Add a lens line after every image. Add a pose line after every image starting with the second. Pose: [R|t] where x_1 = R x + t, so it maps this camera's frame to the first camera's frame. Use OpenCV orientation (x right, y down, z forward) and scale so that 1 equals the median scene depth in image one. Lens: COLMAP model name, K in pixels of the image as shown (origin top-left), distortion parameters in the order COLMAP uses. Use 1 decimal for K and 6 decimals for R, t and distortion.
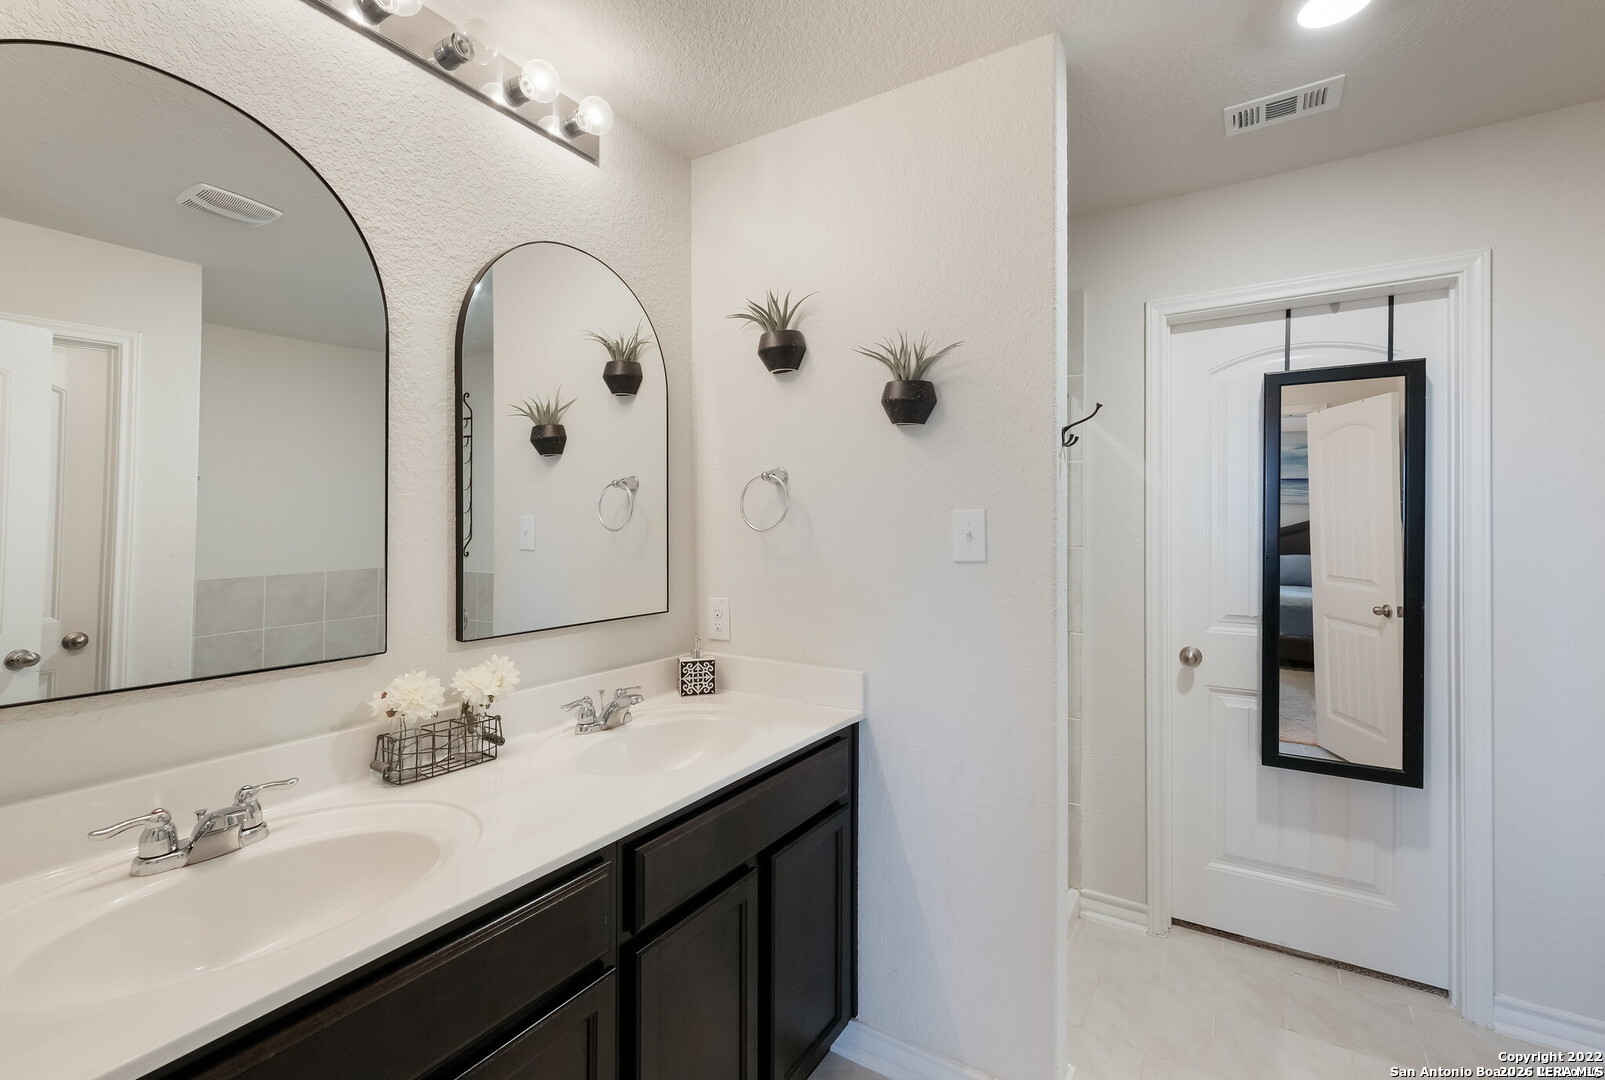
lens RADIAL K [[692.0, 0, 803.2], [0, 692.0, 528.5], [0, 0, 1]] dist [-0.000895, 0.001345]
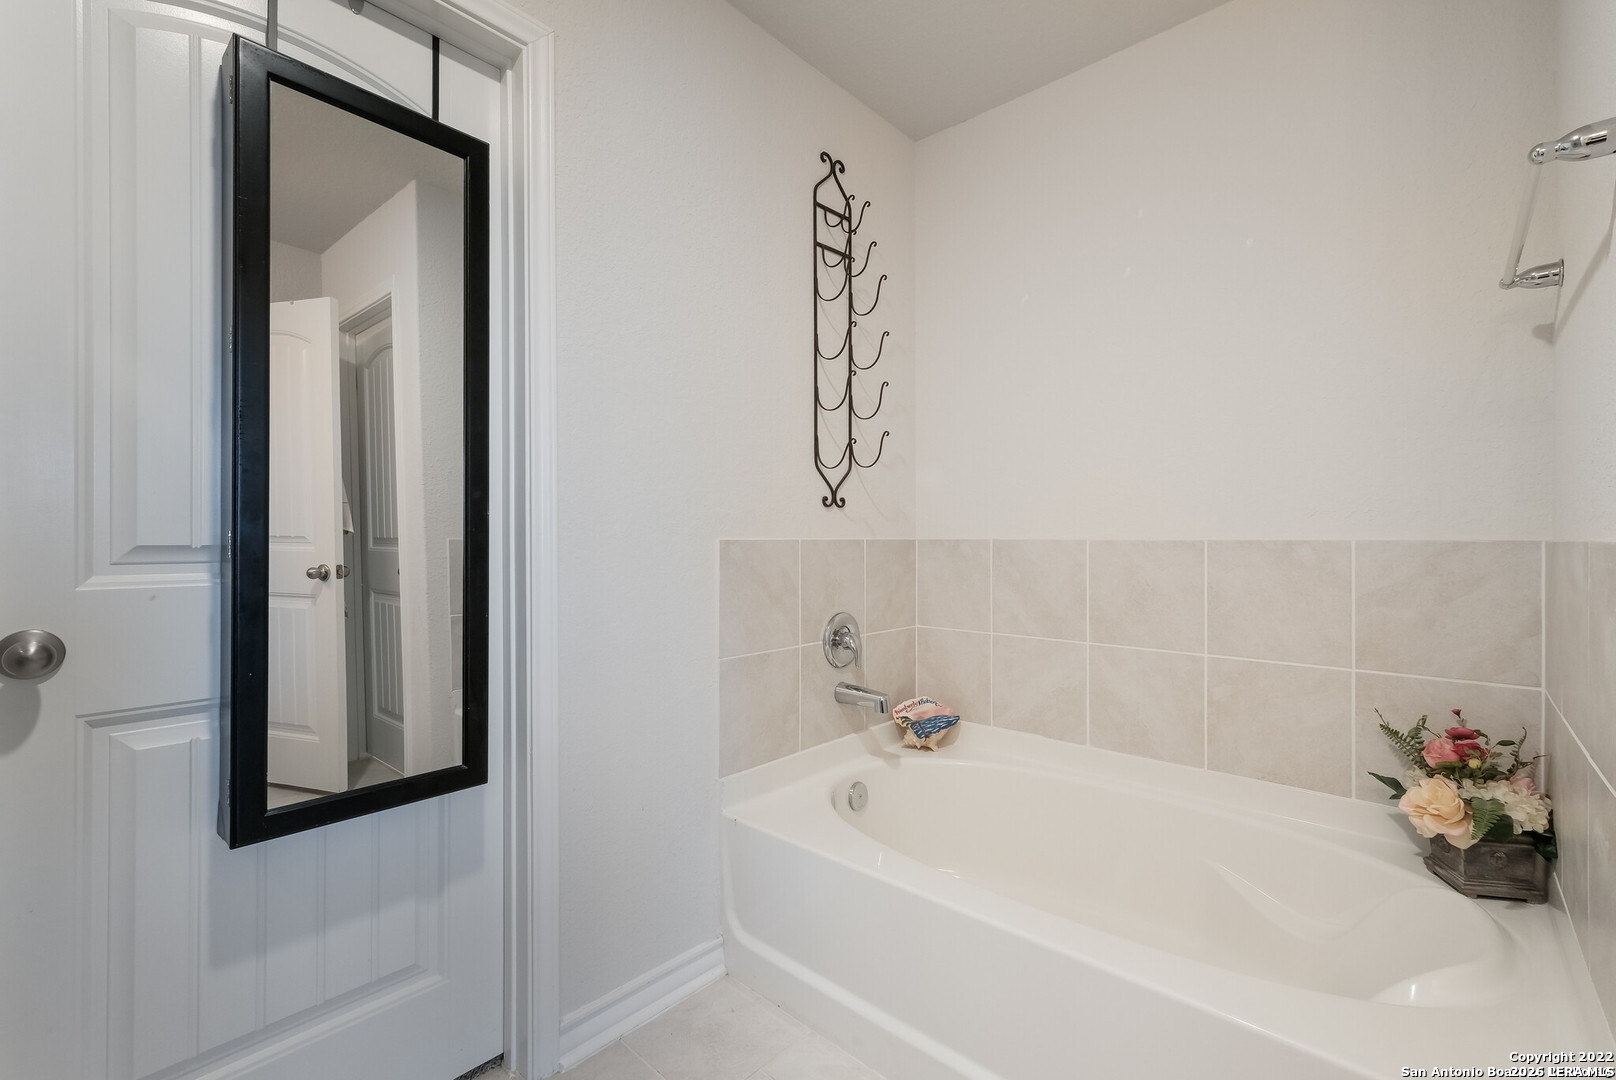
lens RADIAL K [[696.8, 0, 805.8], [0, 696.8, 542.9], [0, 0, 1]] dist [-0.000895, 0.001345]
pose [[0.171857, -0.005483, 0.985107, 0.268868], [-0.006193, 0.999959, 0.006646, 0.129376], [-0.985102, -0.007243, 0.171816, 0.549194]]
